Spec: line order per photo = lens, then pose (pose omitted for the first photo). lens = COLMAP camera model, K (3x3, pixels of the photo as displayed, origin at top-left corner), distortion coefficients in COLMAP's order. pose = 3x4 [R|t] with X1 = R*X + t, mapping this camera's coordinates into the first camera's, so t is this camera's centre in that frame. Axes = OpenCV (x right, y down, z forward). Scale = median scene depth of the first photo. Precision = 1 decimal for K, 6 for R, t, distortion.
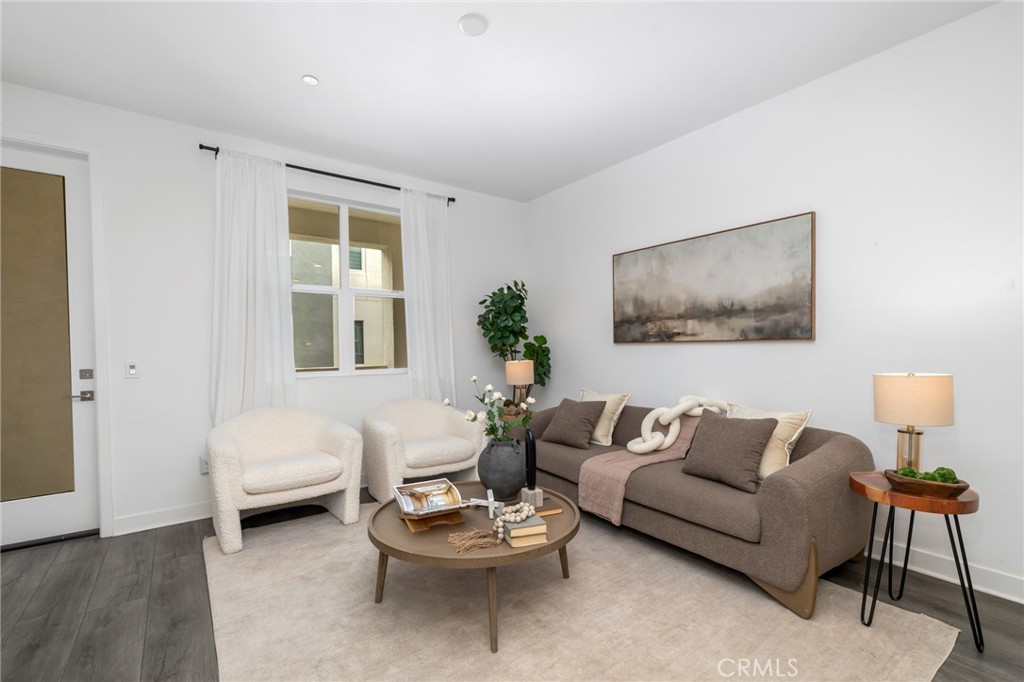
lens RADIAL K [[448.9, 0, 515.1], [0, 448.9, 356.8], [0, 0, 1]] dist [0.001189, 0.000026]
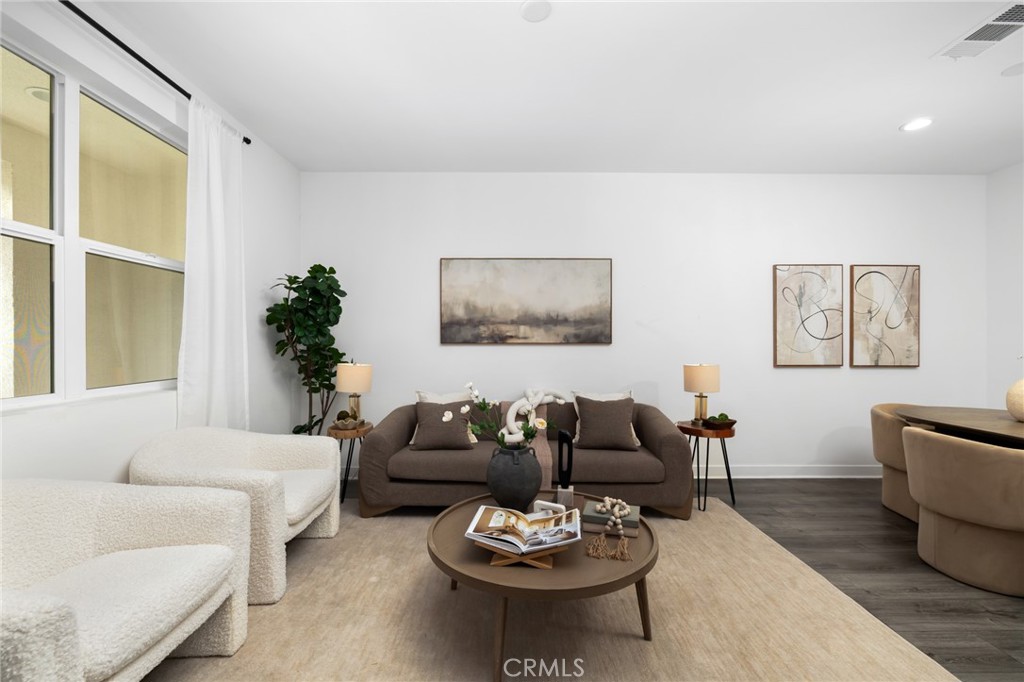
lens RADIAL K [[428.4, 0, 512.0], [0, 428.4, 341.0], [0, 0, 1]] dist [-0.001137, 0.000015]
pose [[0.594947, 0.013673, 0.803649, -0.549916], [0.011505, 0.999608, -0.025525, -0.011673], [-0.803683, 0.024432, 0.594556, 0.336736]]
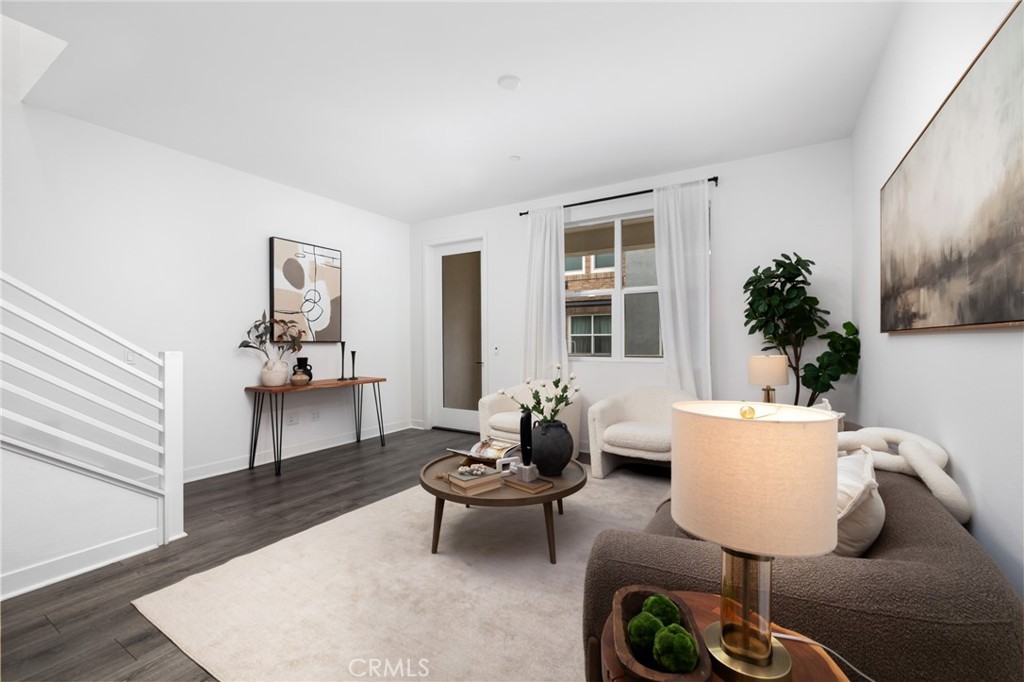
lens RADIAL K [[428.4, 0, 512.0], [0, 428.4, 341.0], [0, 0, 1]] dist [-0.001137, 0.000015]
pose [[0.373496, 0.010226, -0.927575, 0.671368], [-0.022539, 0.999744, 0.001946, -0.011138], [0.927358, 0.020179, 0.373631, 0.371246]]
